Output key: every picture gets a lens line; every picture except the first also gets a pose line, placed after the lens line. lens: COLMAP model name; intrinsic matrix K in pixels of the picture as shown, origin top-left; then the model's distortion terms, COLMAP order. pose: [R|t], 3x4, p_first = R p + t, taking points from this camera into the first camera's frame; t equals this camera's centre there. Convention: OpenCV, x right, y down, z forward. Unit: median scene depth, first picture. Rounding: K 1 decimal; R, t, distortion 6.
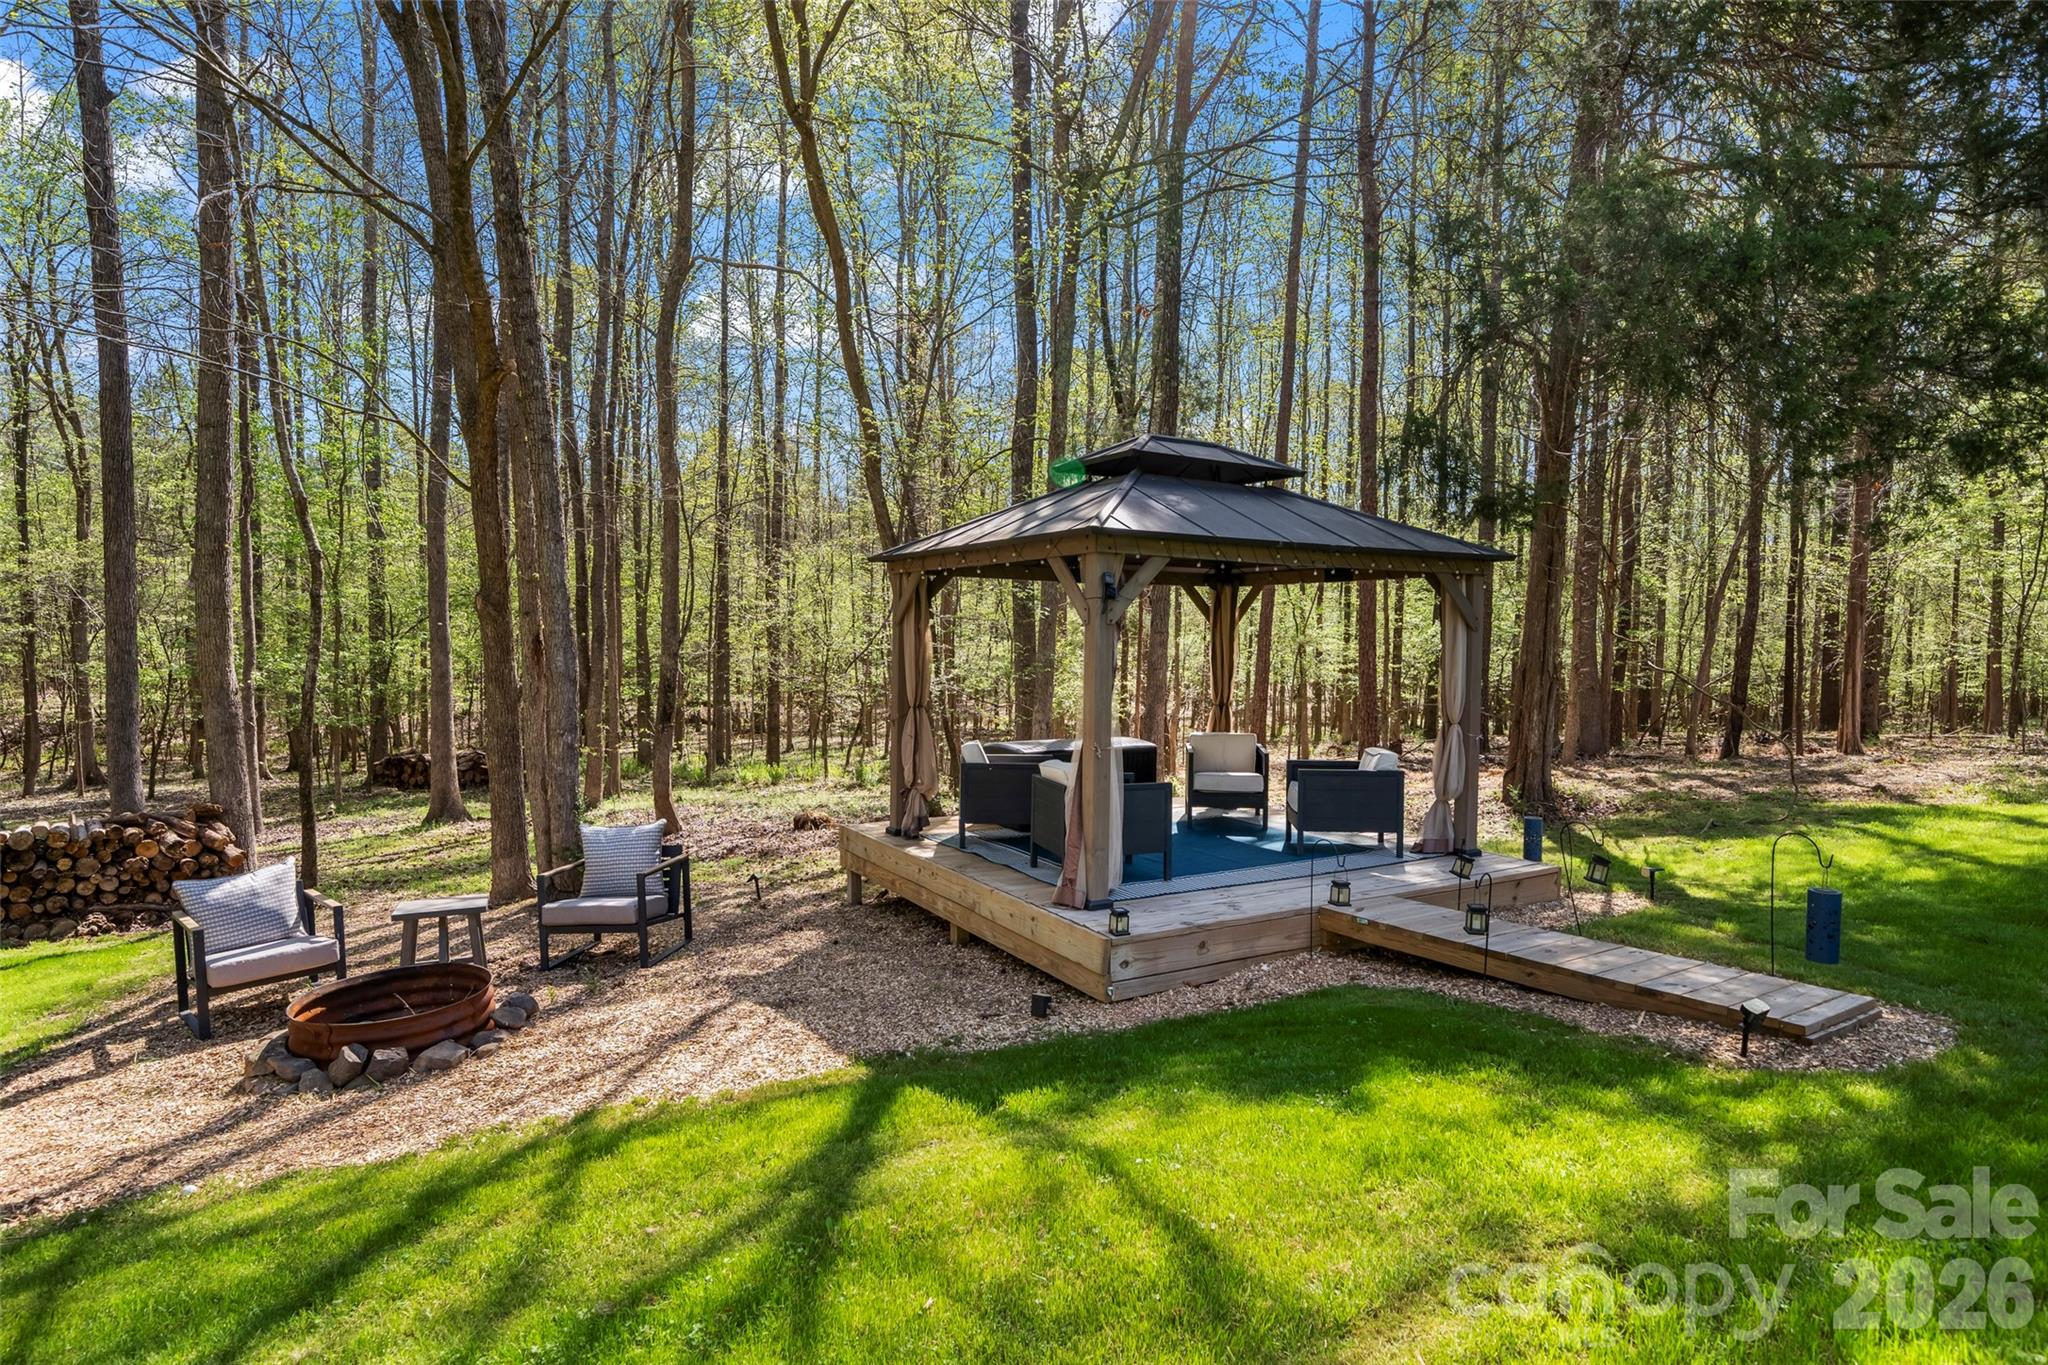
lens RADIAL K [[1094.4, 0, 1024.0], [0, 1094.4, 682.5], [0, 0, 1]] dist [-0.000937, -0.000067]
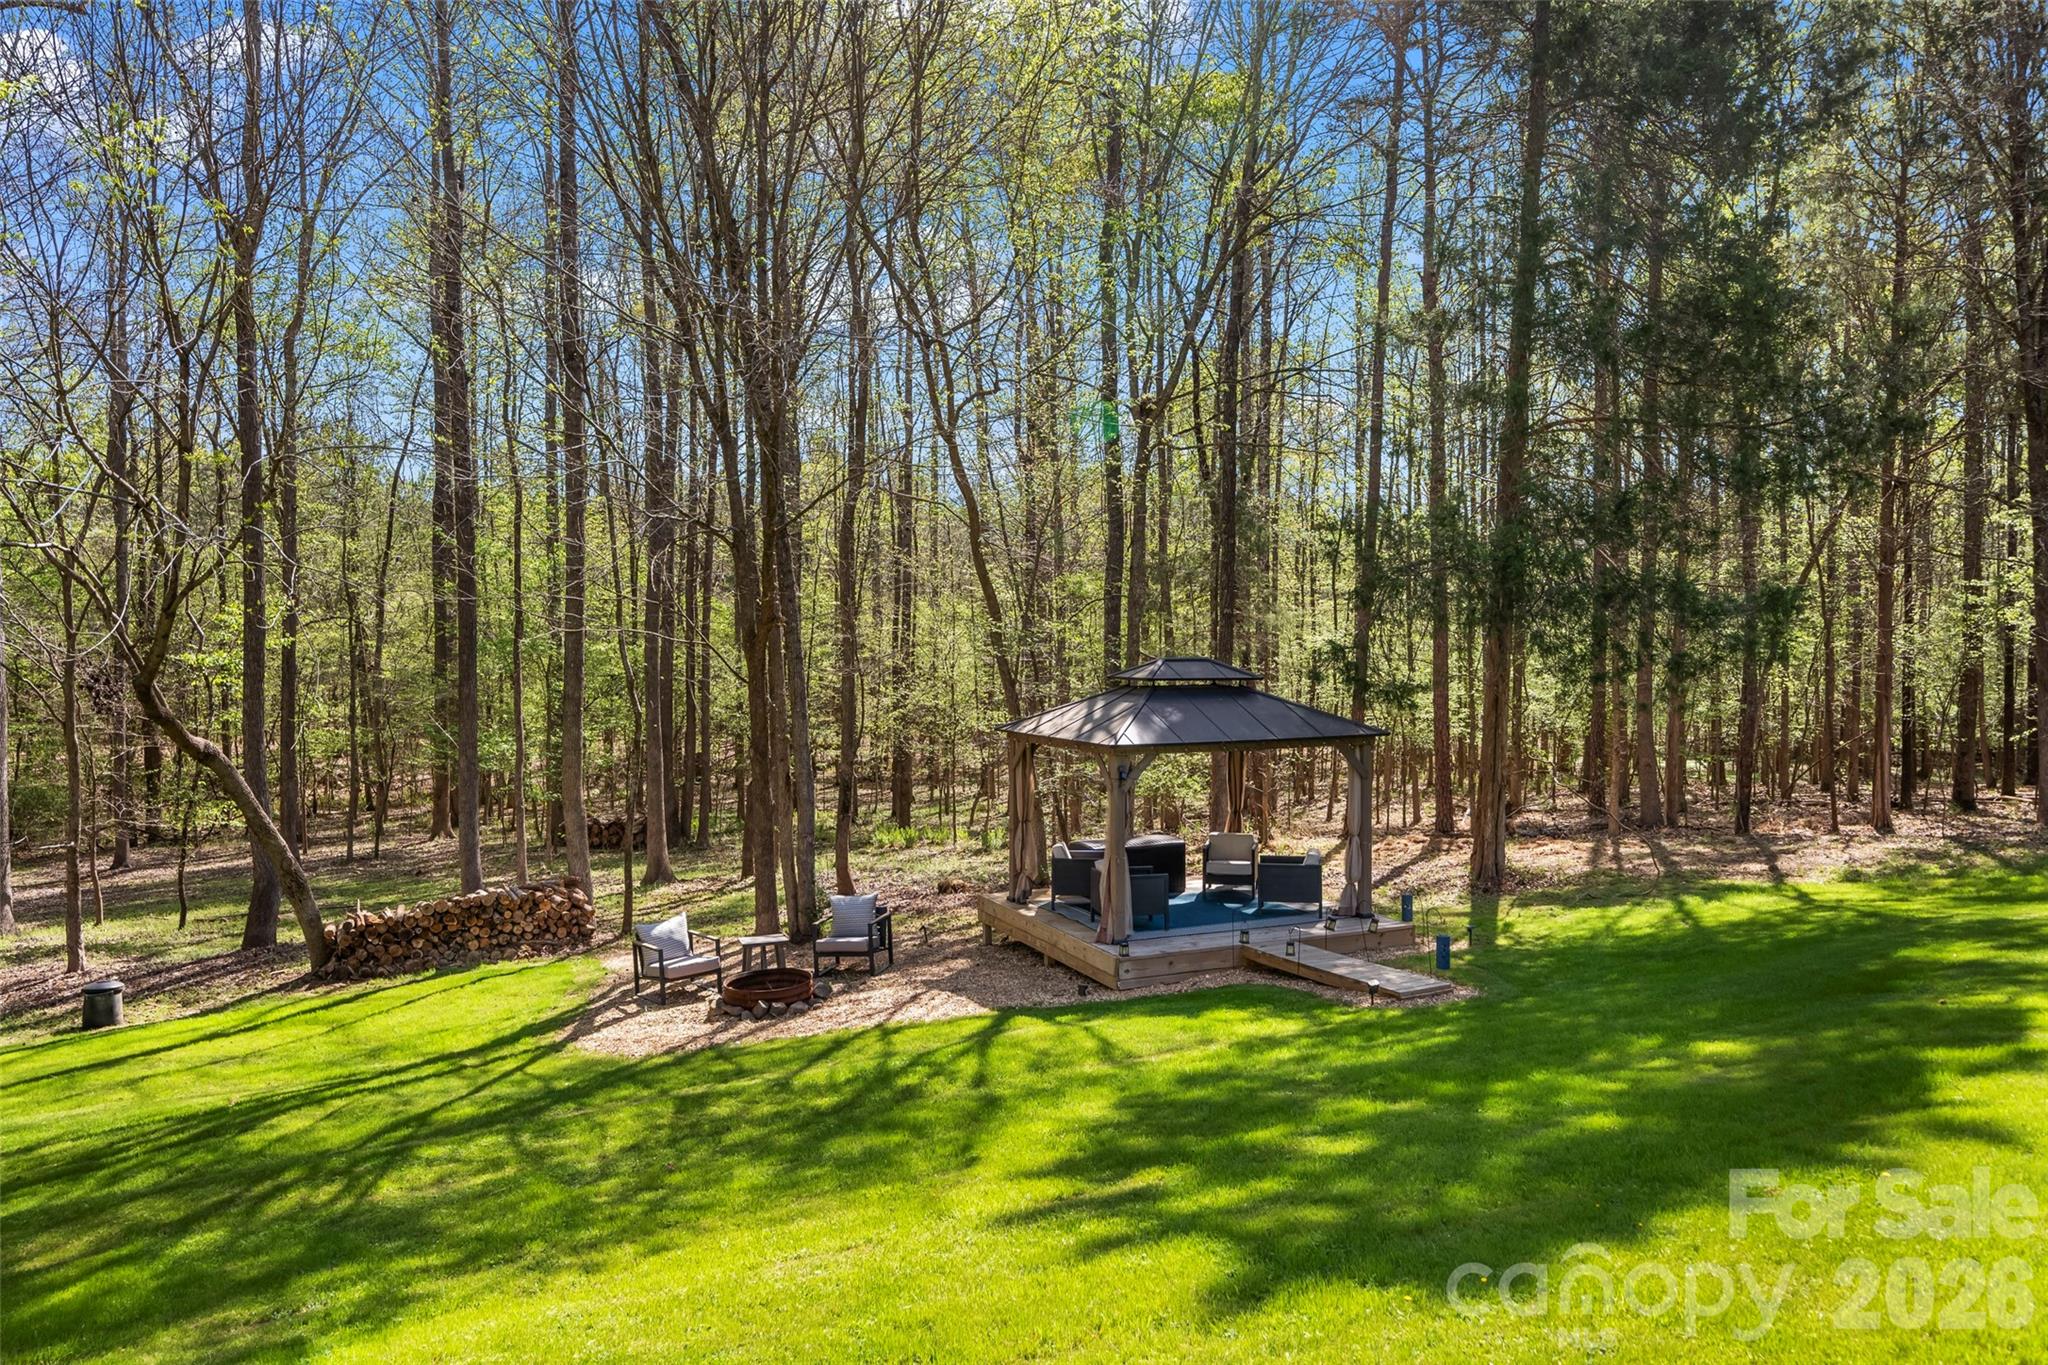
lens RADIAL K [[1467.5, 0, 1024.0], [0, 1467.5, 682.5], [0, 0, 1]] dist [-0.000390, -0.000105]
pose [[0.993220, -0.008503, -0.115941, 0.163385], [0.008764, 0.999960, 0.001737, -0.200653], [0.115922, -0.002741, 0.993255, -1.227251]]
